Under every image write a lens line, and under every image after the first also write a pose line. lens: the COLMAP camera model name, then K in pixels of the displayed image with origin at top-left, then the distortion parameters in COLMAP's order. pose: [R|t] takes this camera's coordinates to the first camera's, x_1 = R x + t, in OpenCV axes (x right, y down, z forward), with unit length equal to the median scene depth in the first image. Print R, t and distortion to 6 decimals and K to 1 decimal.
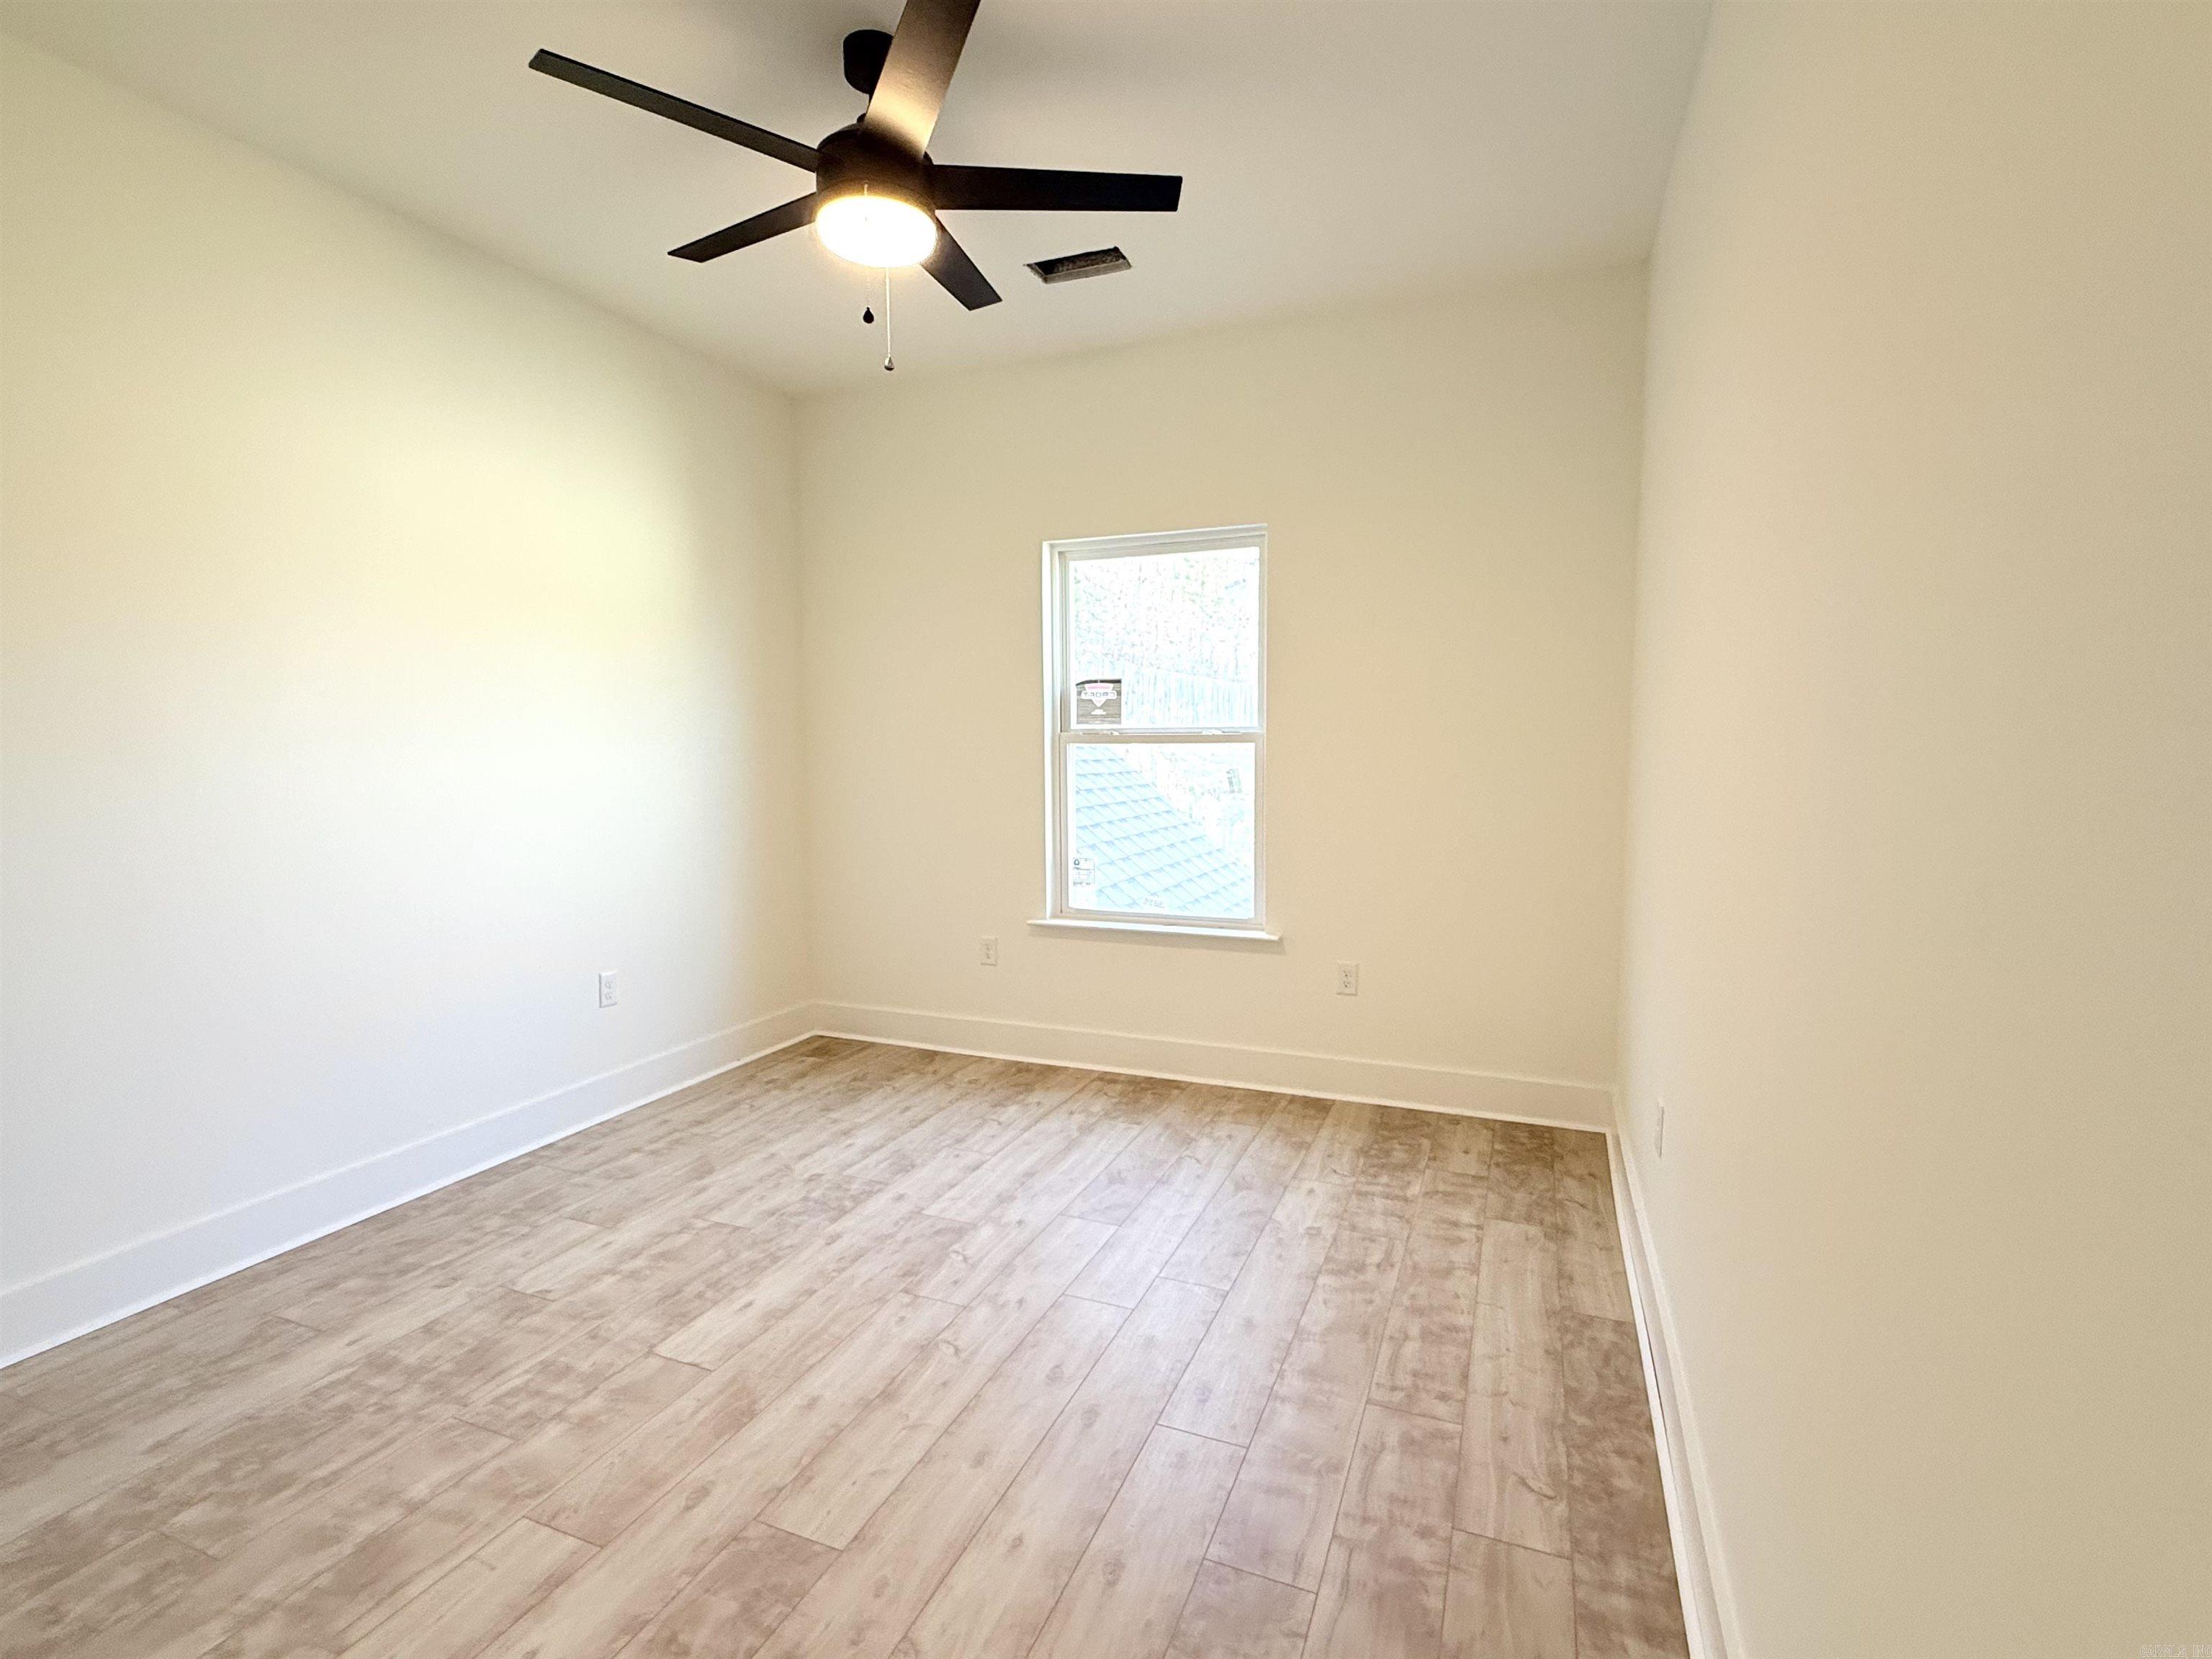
lens RADIAL K [[1048.5, 0, 1106.0], [0, 1048.5, 829.5], [0, 0, 1]] dist [-0.000068, -0.000885]
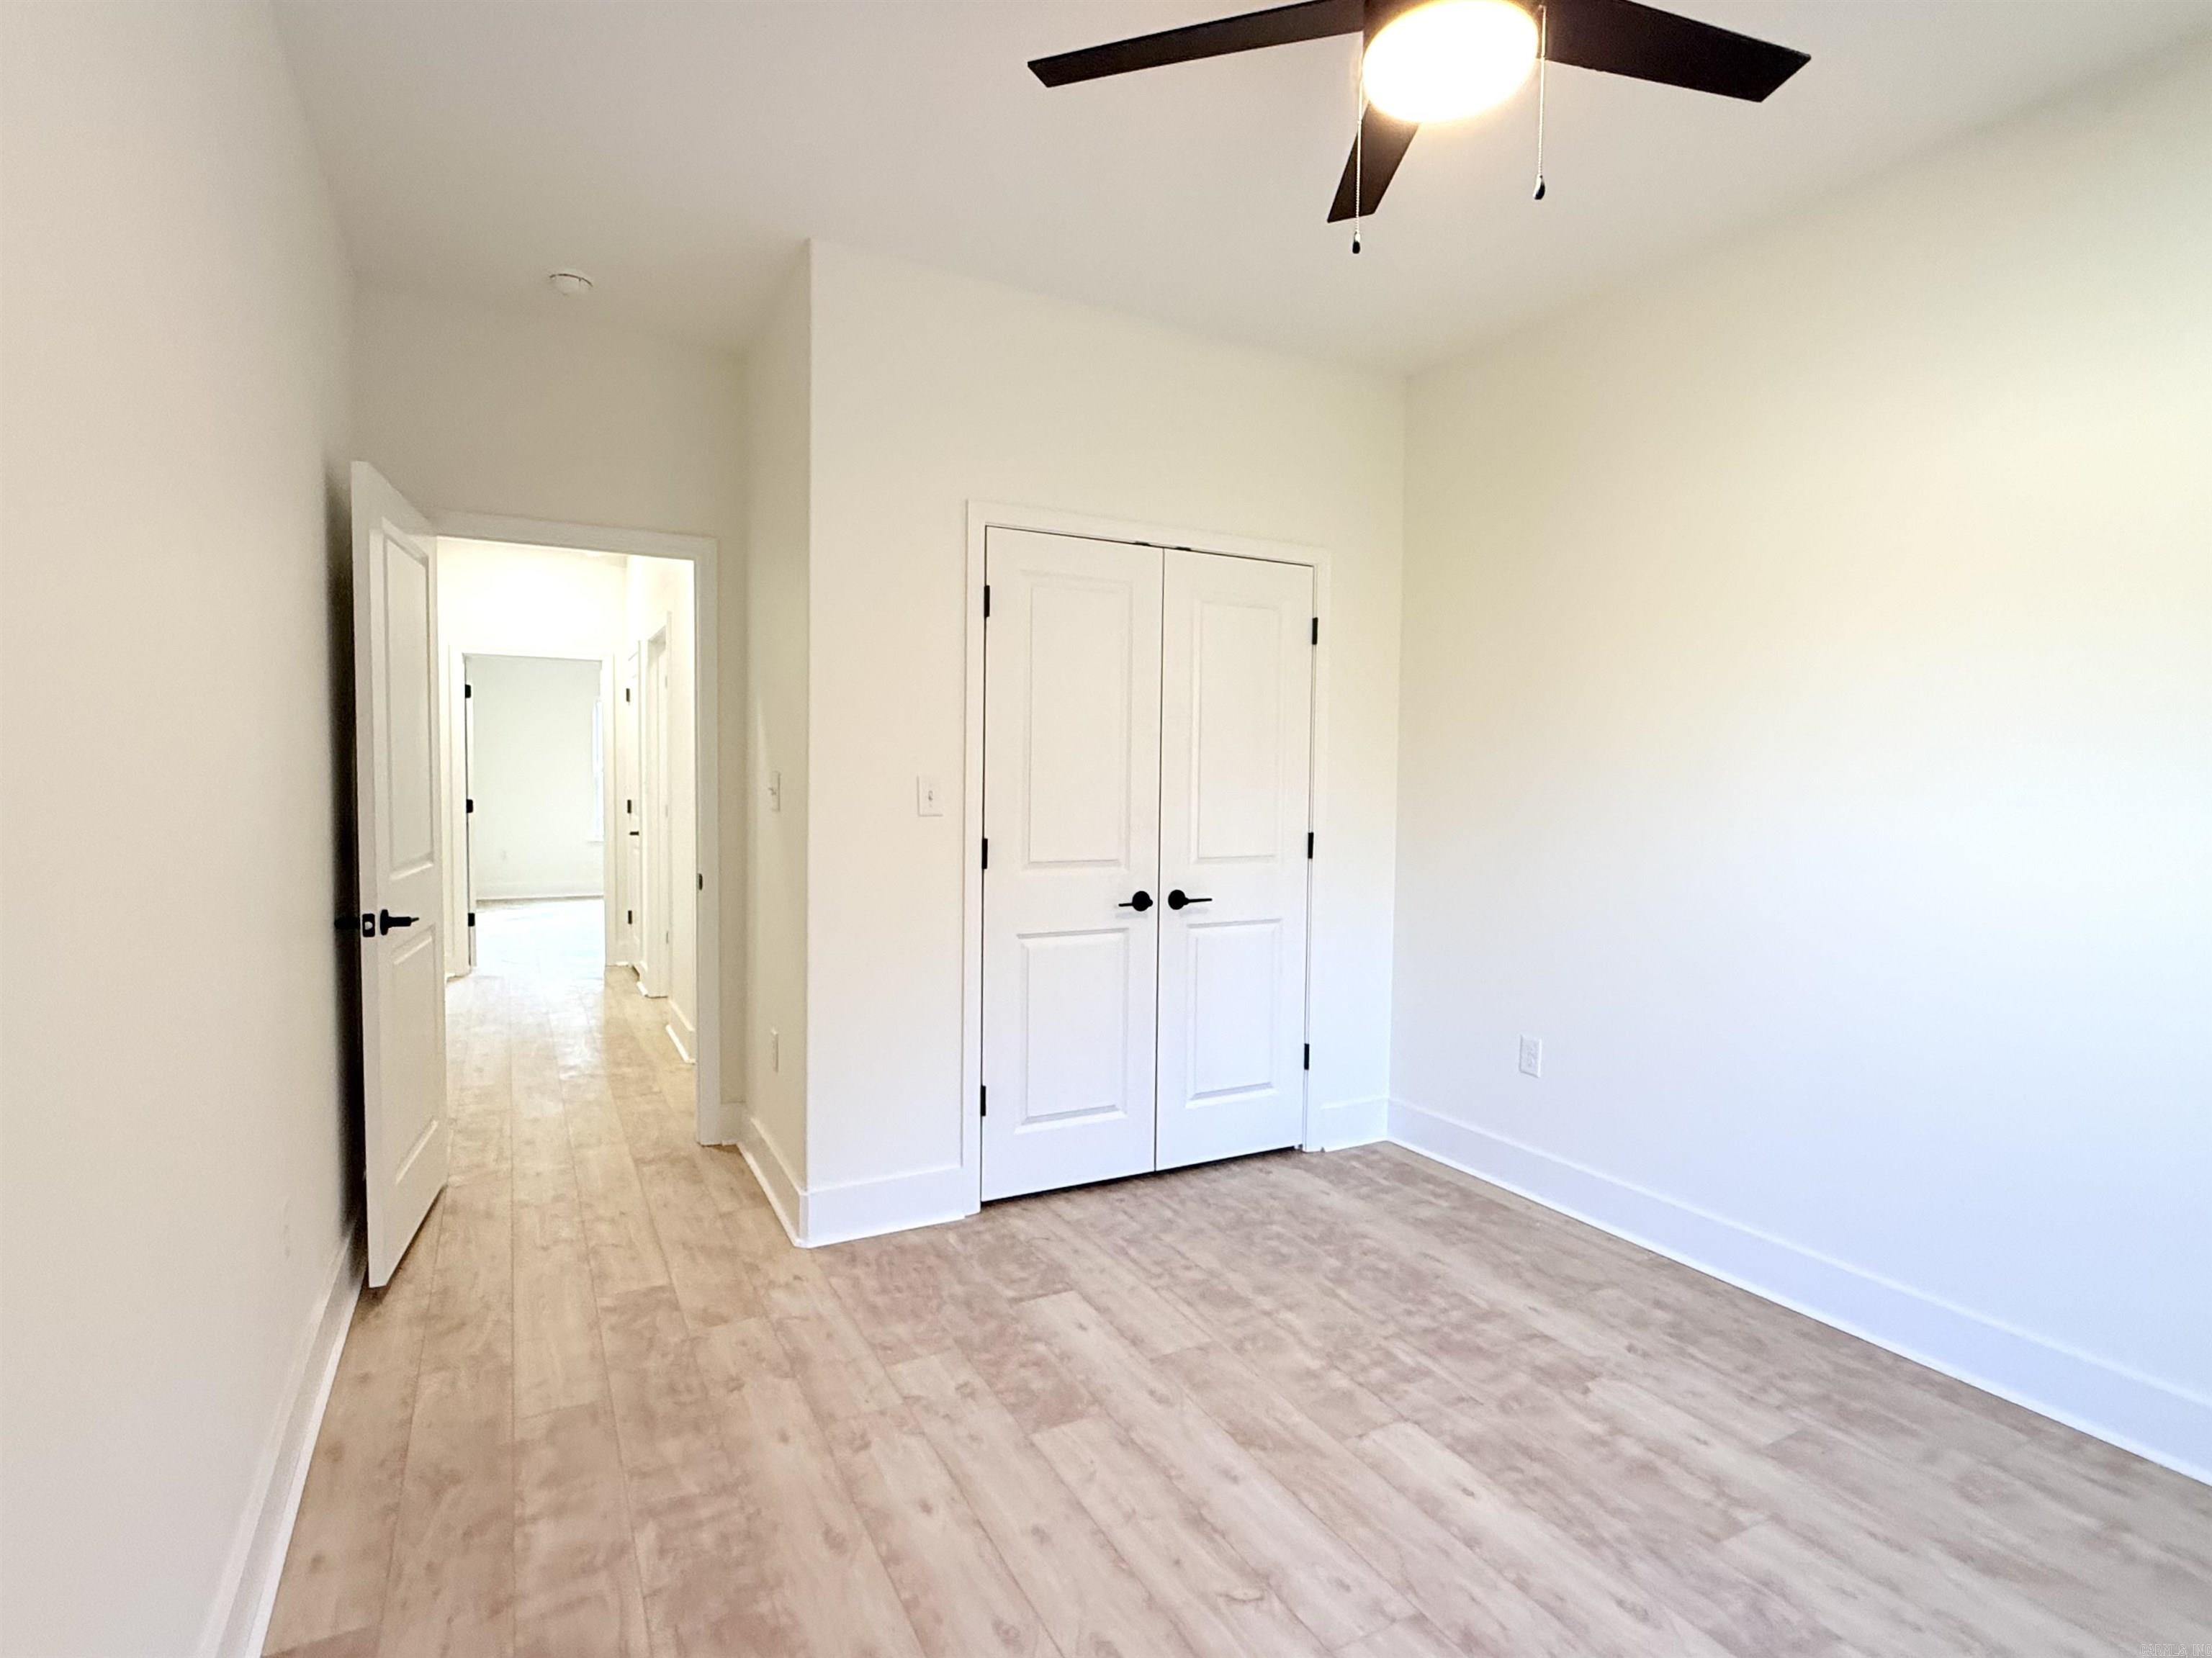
lens RADIAL K [[1048.4, 0, 1106.0], [0, 1048.4, 829.0], [0, 0, 1]] dist [-0.000068, -0.000885]
pose [[-0.617003, 0.034600, -0.786200, 0.464620], [-0.077978, 0.991429, 0.104828, -0.123987], [0.783088, 0.125985, -0.609016, 1.237081]]
